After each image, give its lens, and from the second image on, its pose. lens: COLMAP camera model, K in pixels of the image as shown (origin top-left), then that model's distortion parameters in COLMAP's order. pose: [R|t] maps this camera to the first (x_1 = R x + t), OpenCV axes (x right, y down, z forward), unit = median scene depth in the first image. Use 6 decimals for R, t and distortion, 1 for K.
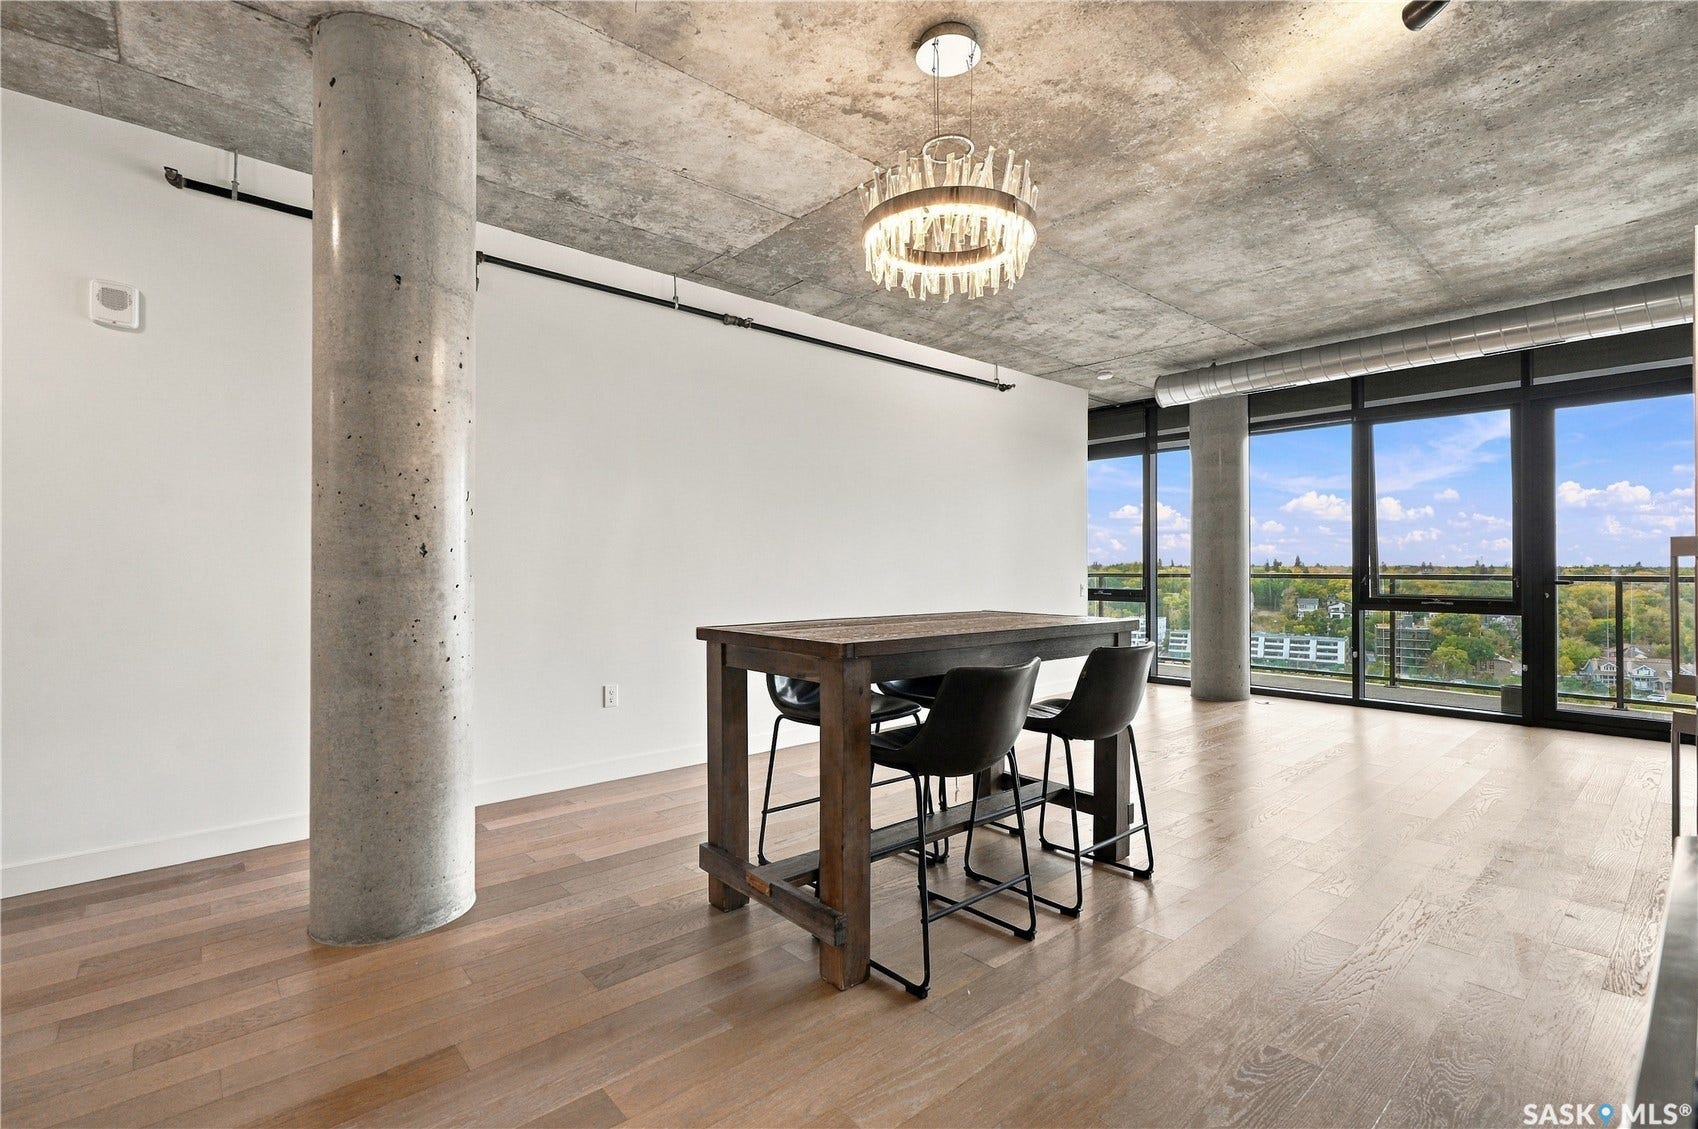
lens RADIAL K [[779.3, 0, 862.3], [0, 779.3, 566.2], [0, 0, 1]] dist [0.001318, 0.003207]
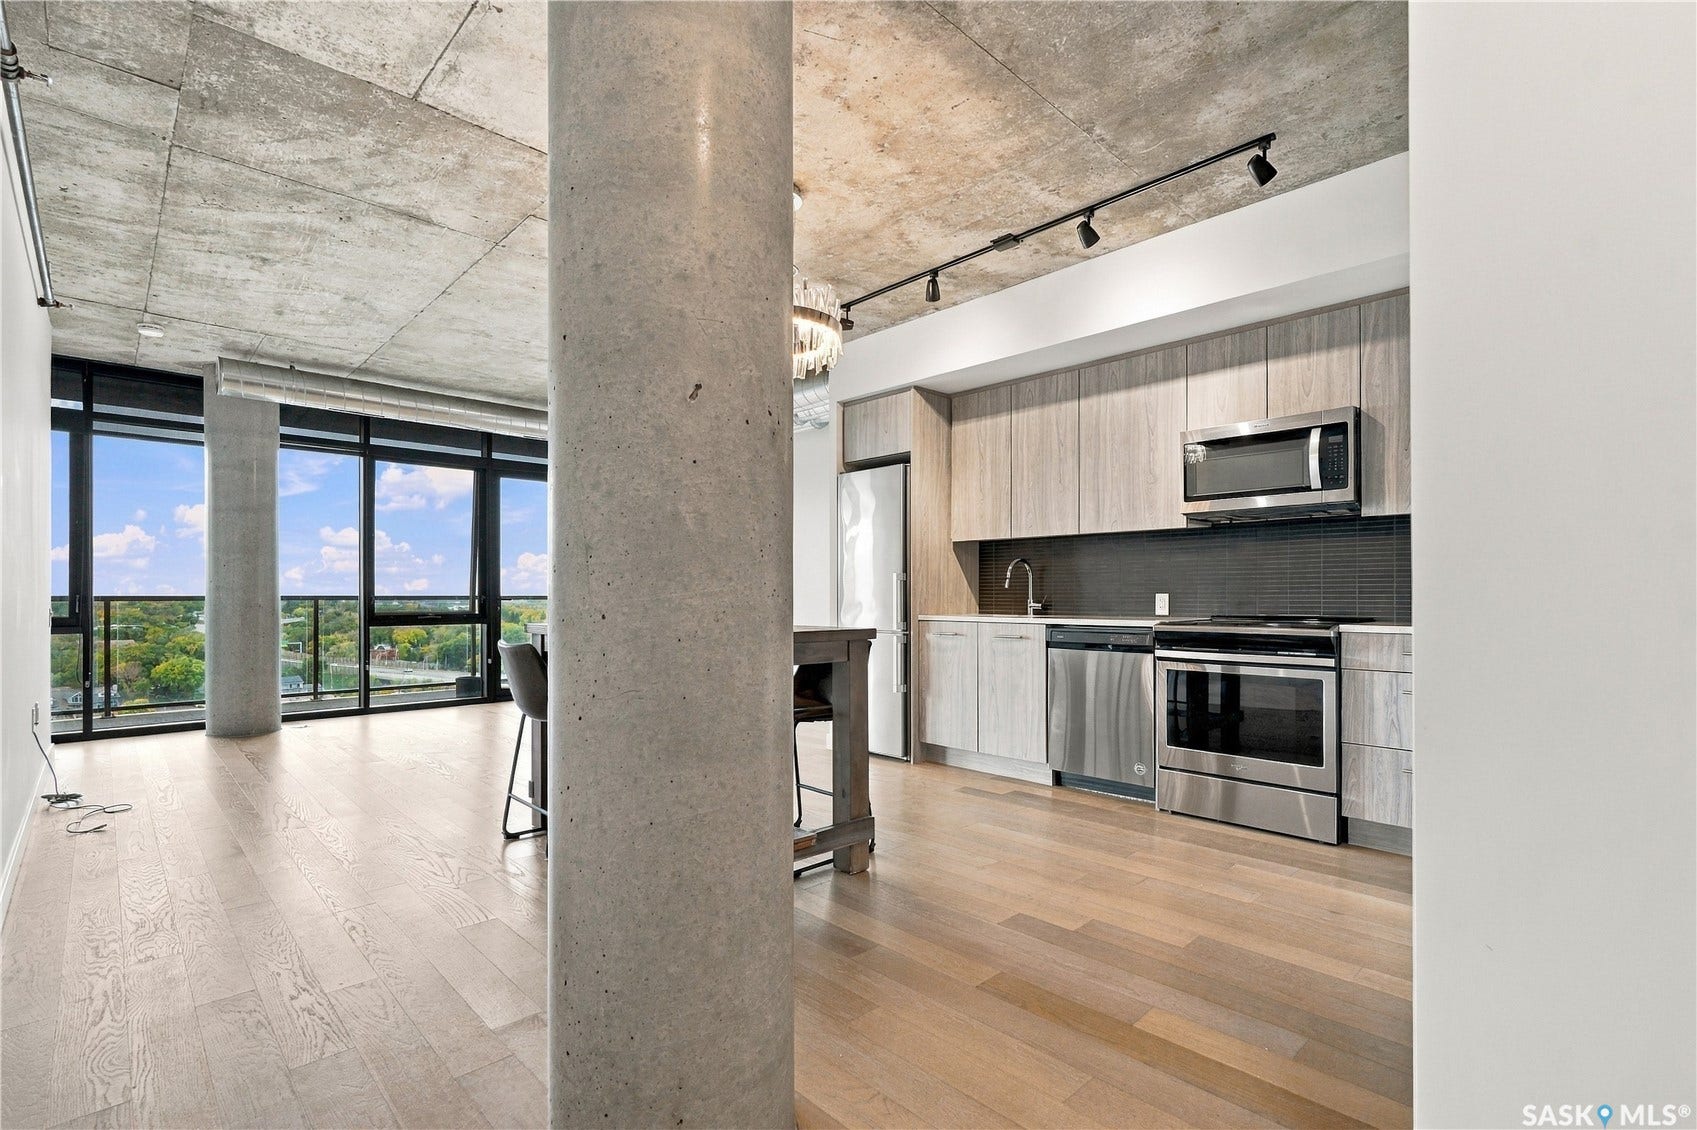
lens RADIAL K [[778.9, 0, 849.0], [0, 778.9, 595.9], [0, 0, 1]] dist [0.001318, 0.003207]
pose [[-0.029292, 0.000939, 0.999570, -0.633352], [-0.001353, 0.999999, -0.000979, 0.016977], [-0.999570, -0.001382, -0.029291, 0.463823]]
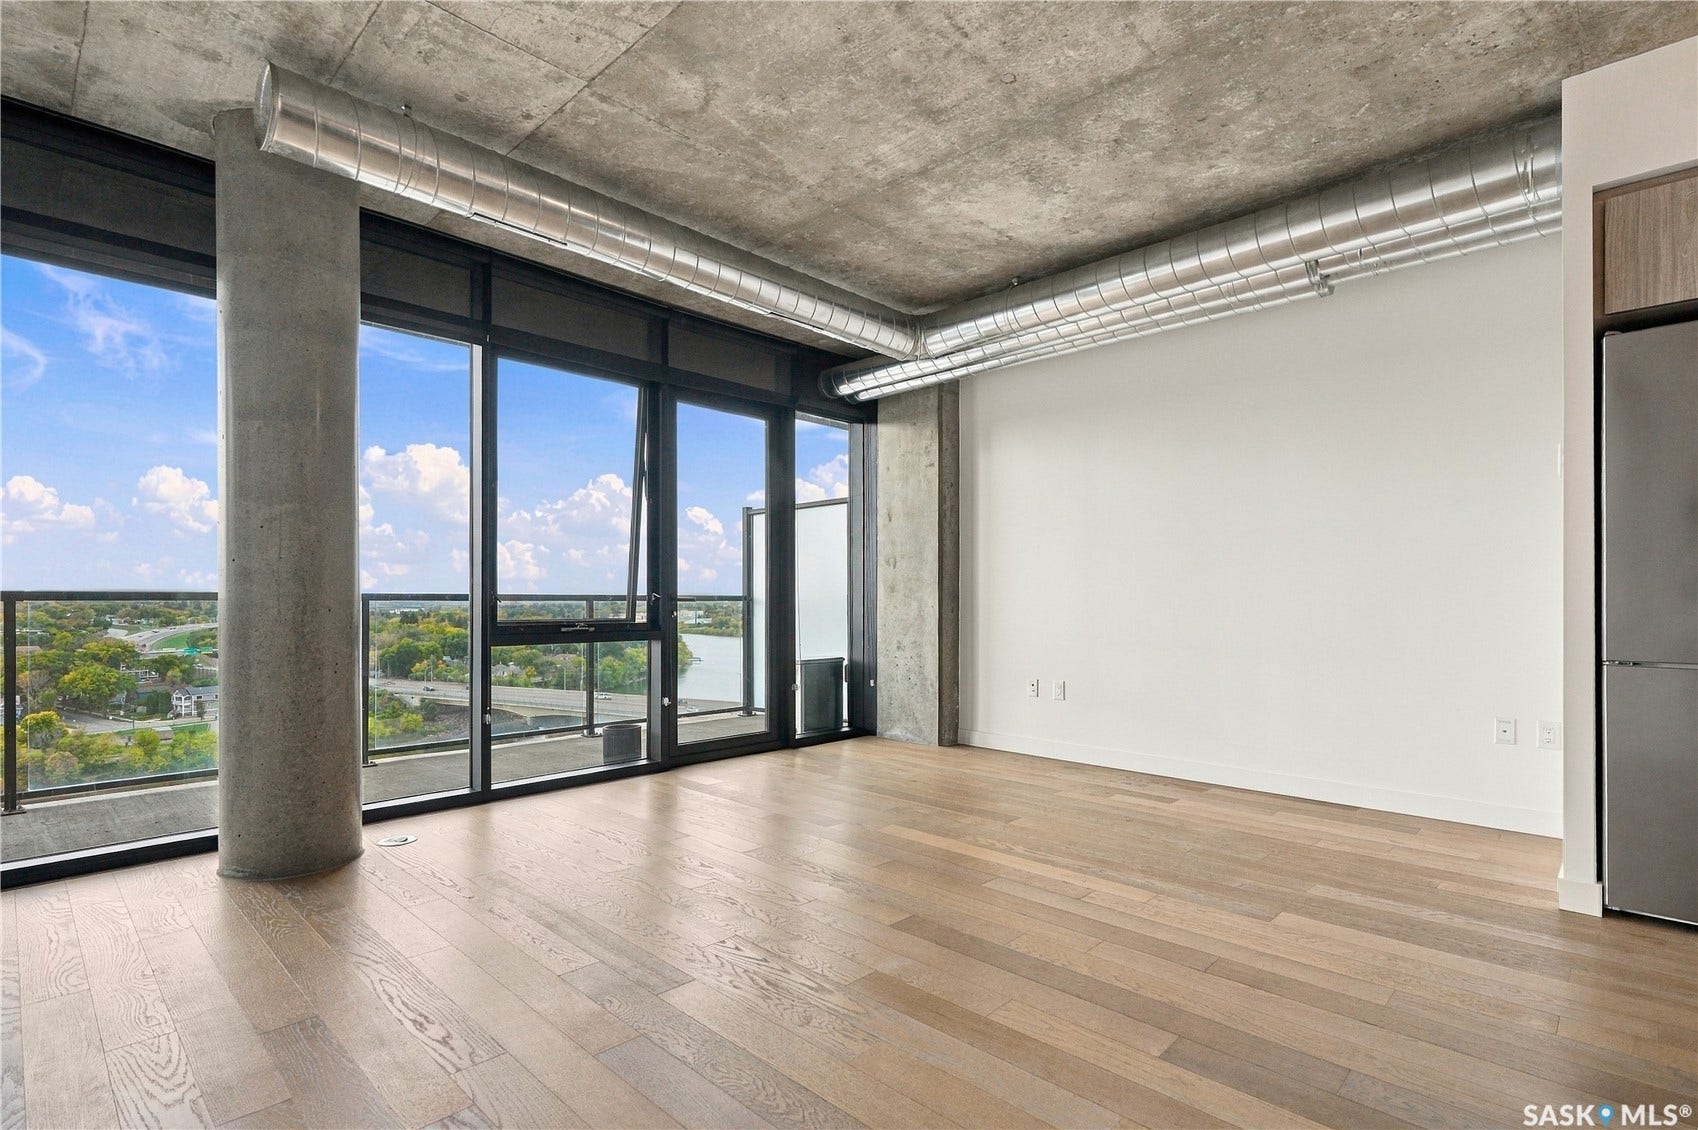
lens RADIAL K [[814.8, 0, 849.1], [0, 814.8, 599.3], [0, 0, 1]] dist [-0.003298, 0.002558]
pose [[-0.071053, 0.000498, 0.997472, -0.041364], [-0.002373, 0.999997, -0.000669, 0.022739], [-0.997470, -0.002414, -0.071052, 0.994744]]
